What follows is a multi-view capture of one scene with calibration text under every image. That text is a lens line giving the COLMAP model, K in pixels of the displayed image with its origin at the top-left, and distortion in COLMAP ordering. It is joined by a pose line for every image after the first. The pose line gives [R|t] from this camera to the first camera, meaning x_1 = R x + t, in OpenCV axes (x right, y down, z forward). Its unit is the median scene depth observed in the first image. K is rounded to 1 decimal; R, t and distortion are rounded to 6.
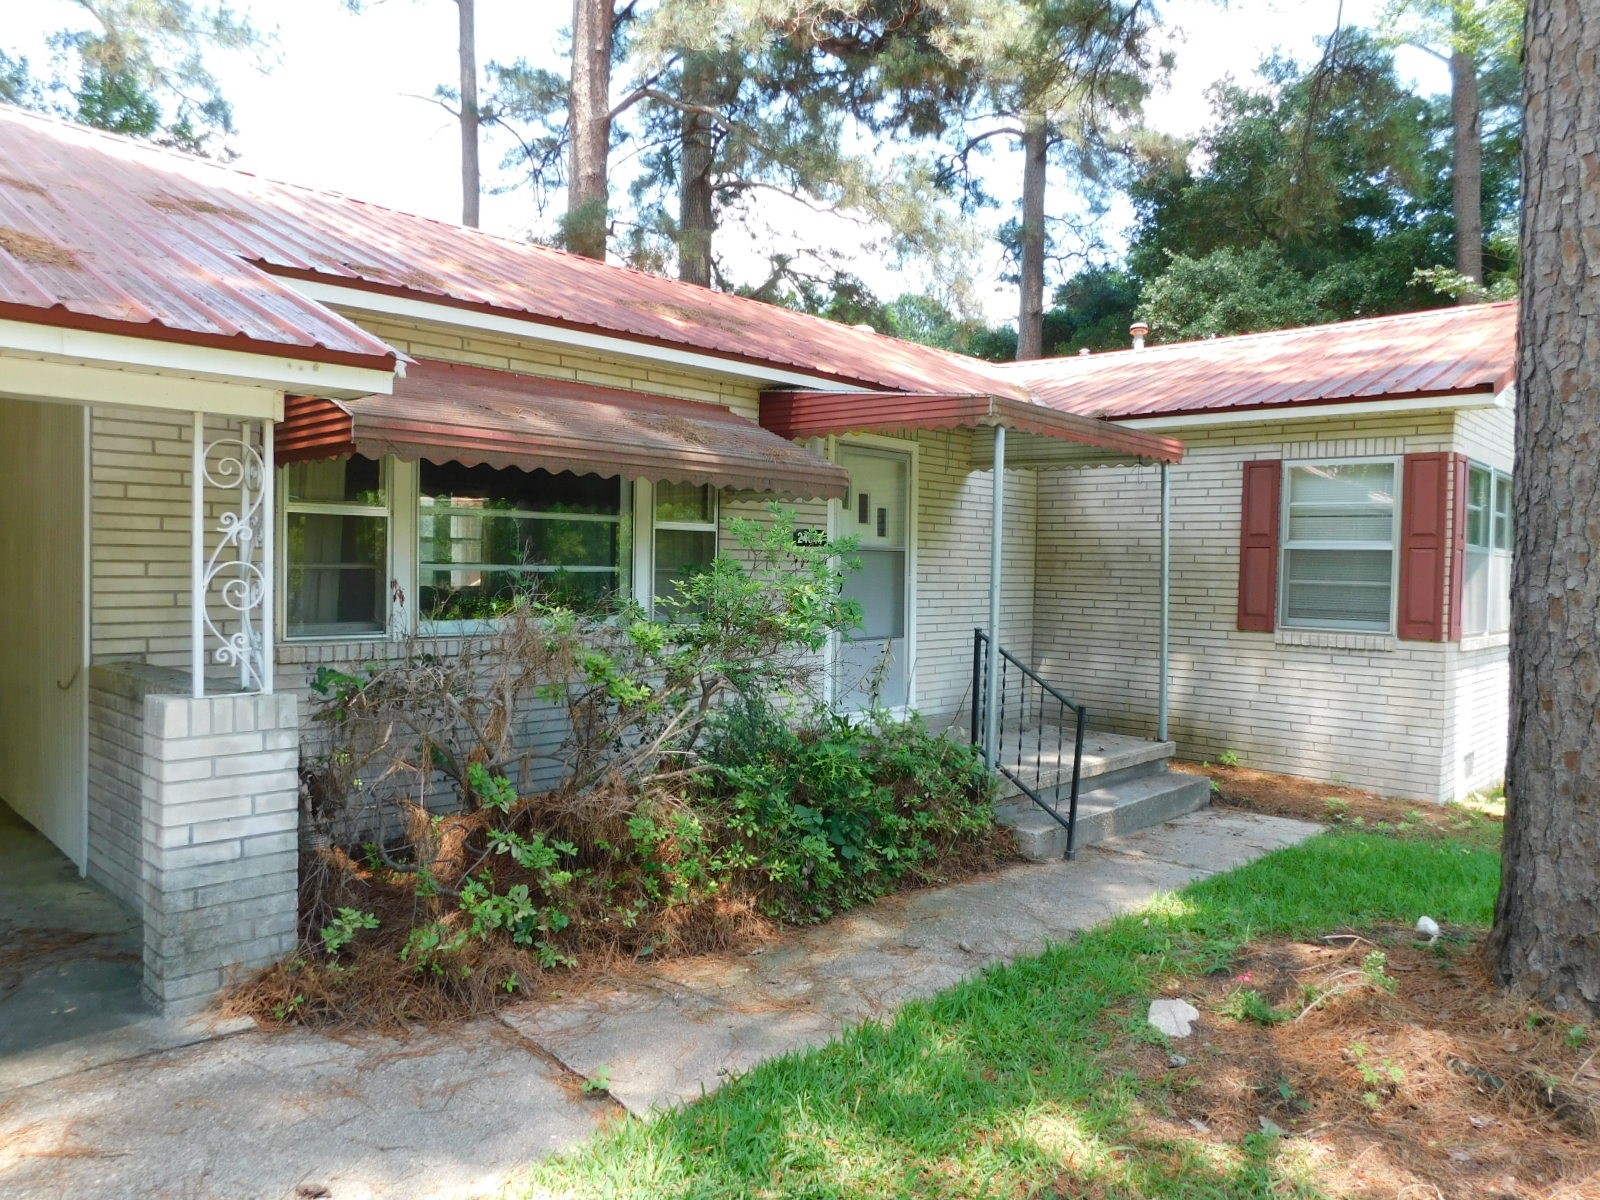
lens RADIAL K [[1112.7, 0, 804.5], [0, 1112.7, 593.9], [0, 0, 1]] dist [-0.096275, 0.088579]
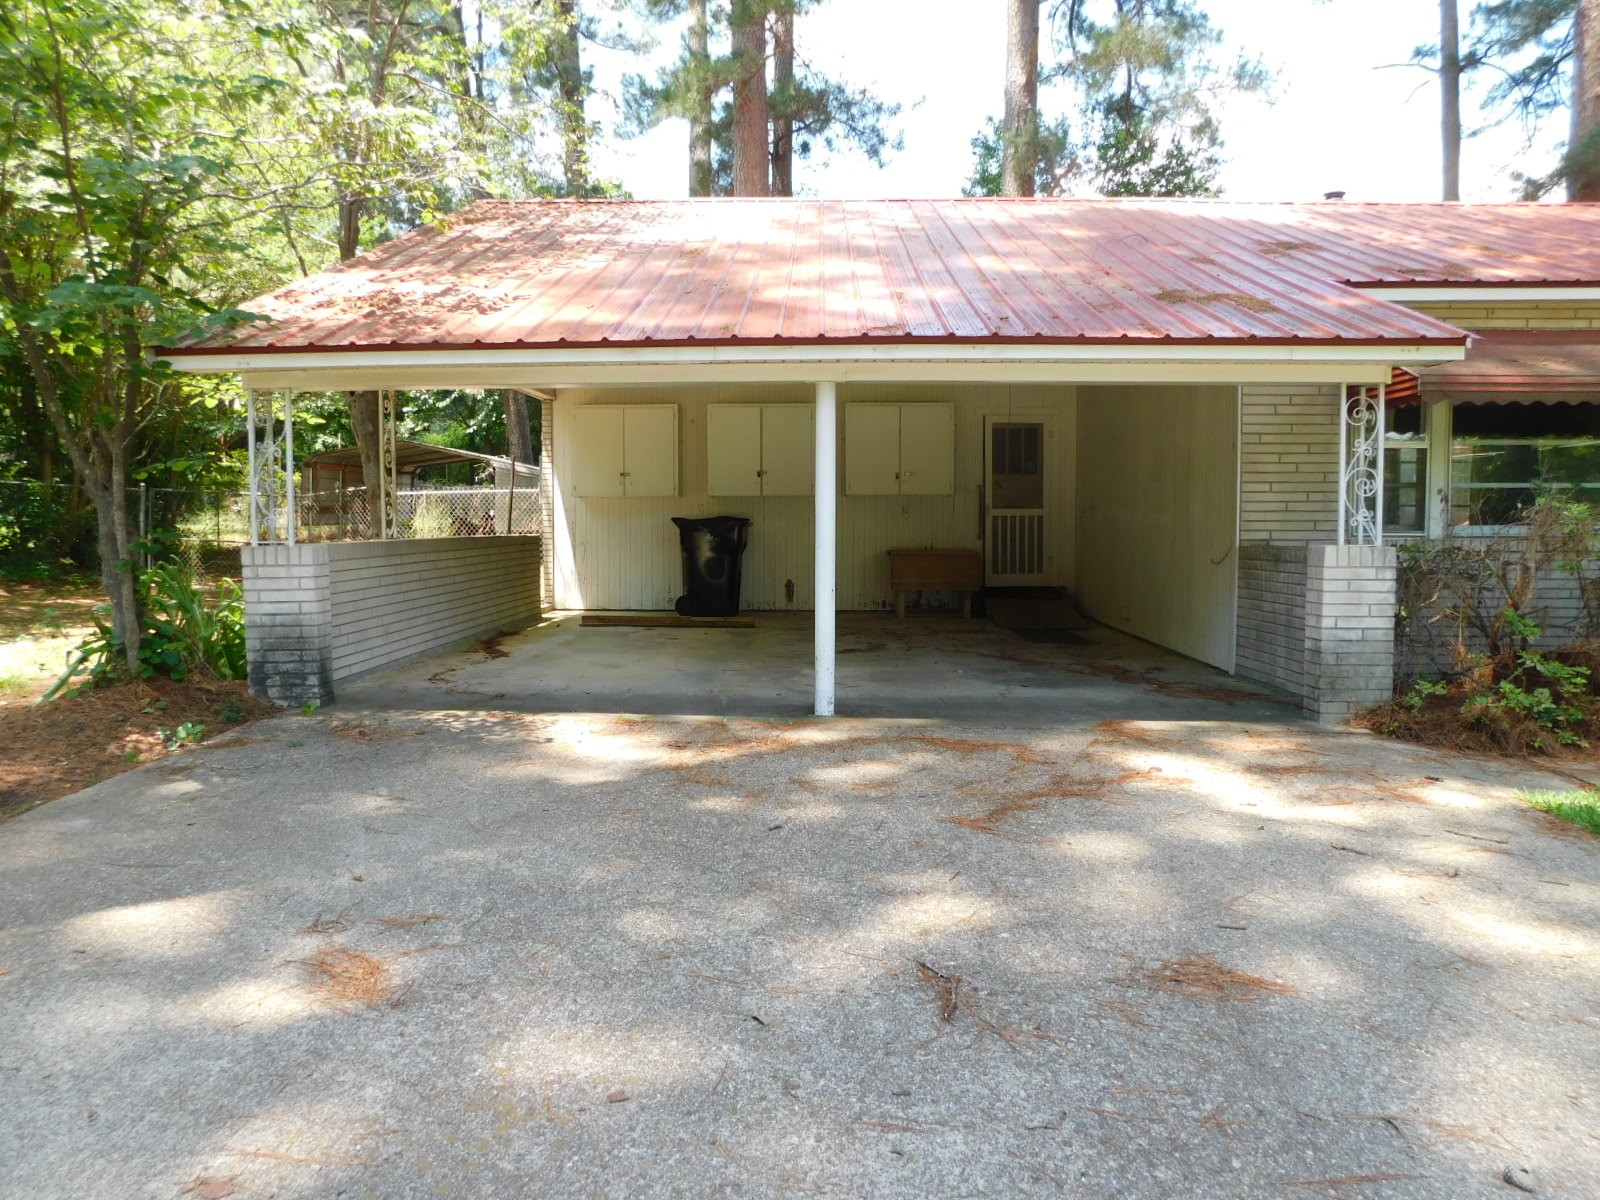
lens RADIAL K [[1112.7, 0, 804.5], [0, 1112.7, 593.9], [0, 0, 1]] dist [-0.096275, 0.088579]
pose [[0.687778, 0.023108, -0.725554, 0.088764], [-0.002721, 0.999568, 0.029255, 0.084801], [0.725916, -0.018146, 0.687544, -0.577919]]
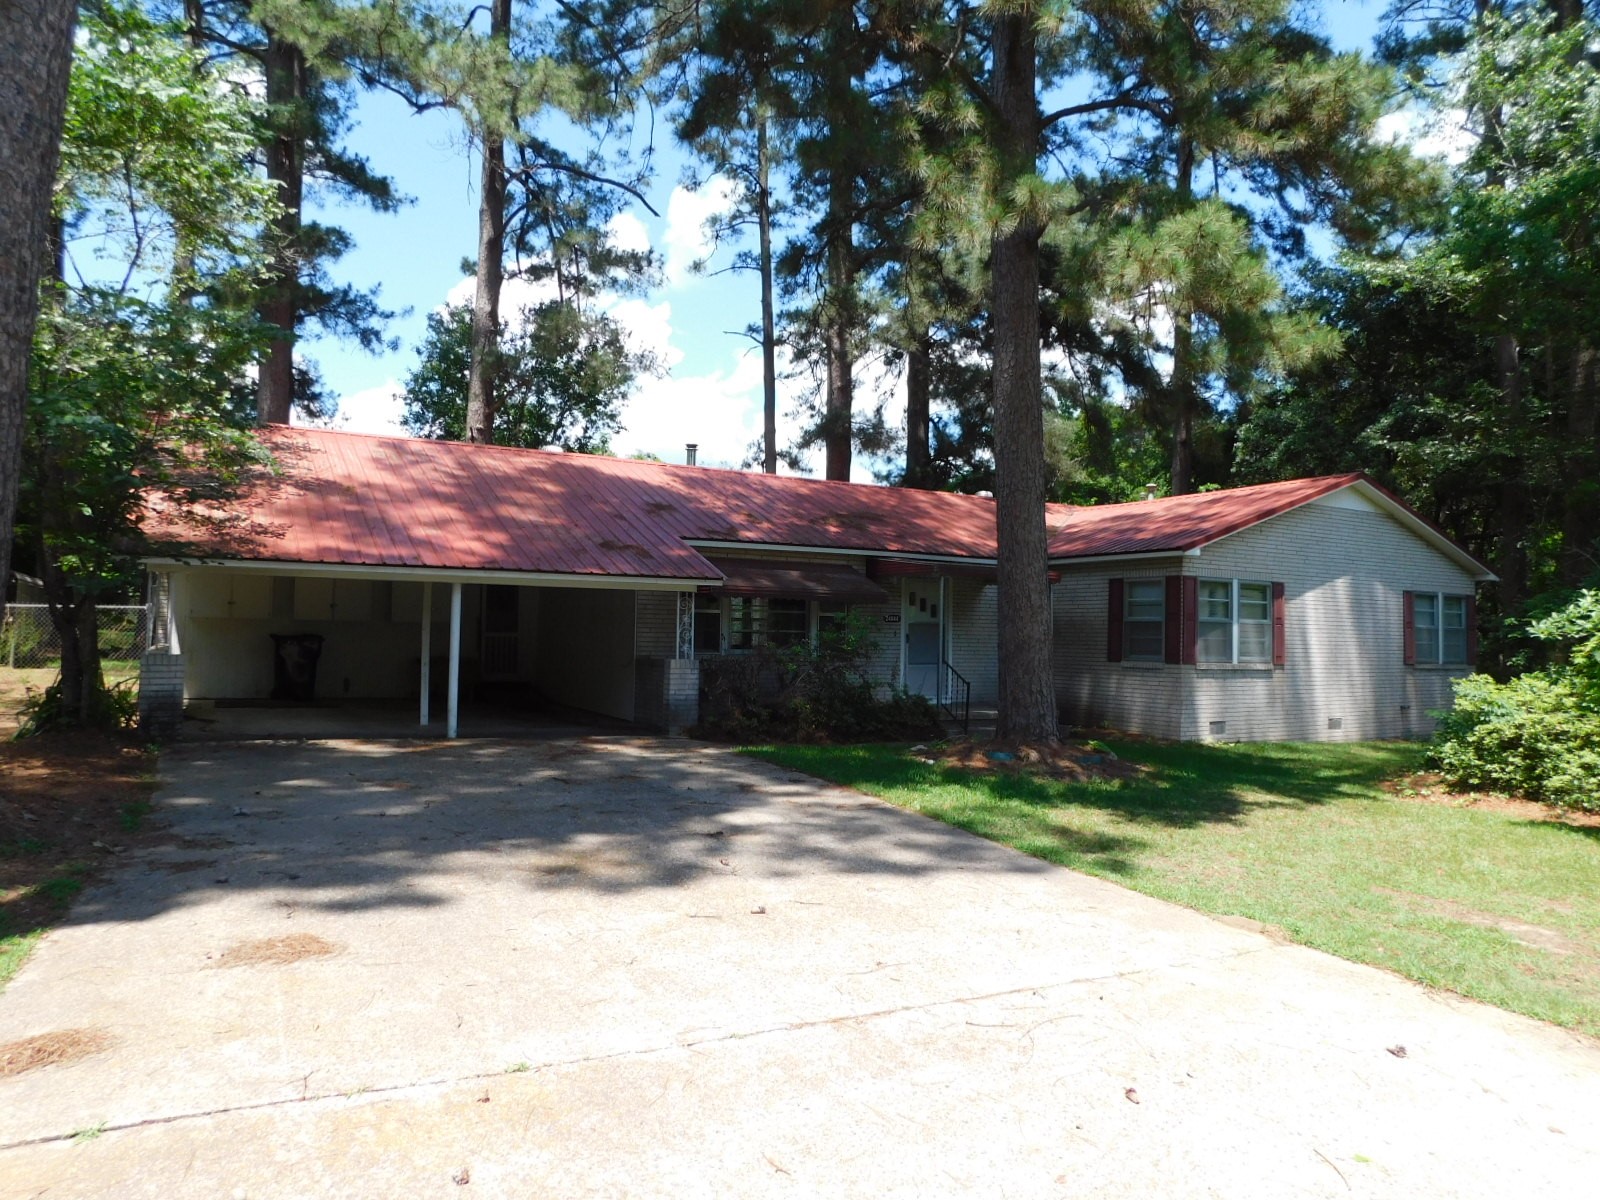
lens RADIAL K [[1099.3, 0, 800.0], [0, 1099.3, 566.3], [0, 0, 1]] dist [-0.001050, -0.153229]
pose [[0.959929, -0.020809, -0.279469, 0.738263], [-0.005277, 0.995720, -0.092269, 0.085587], [0.280193, 0.090046, 0.955711, -2.001168]]
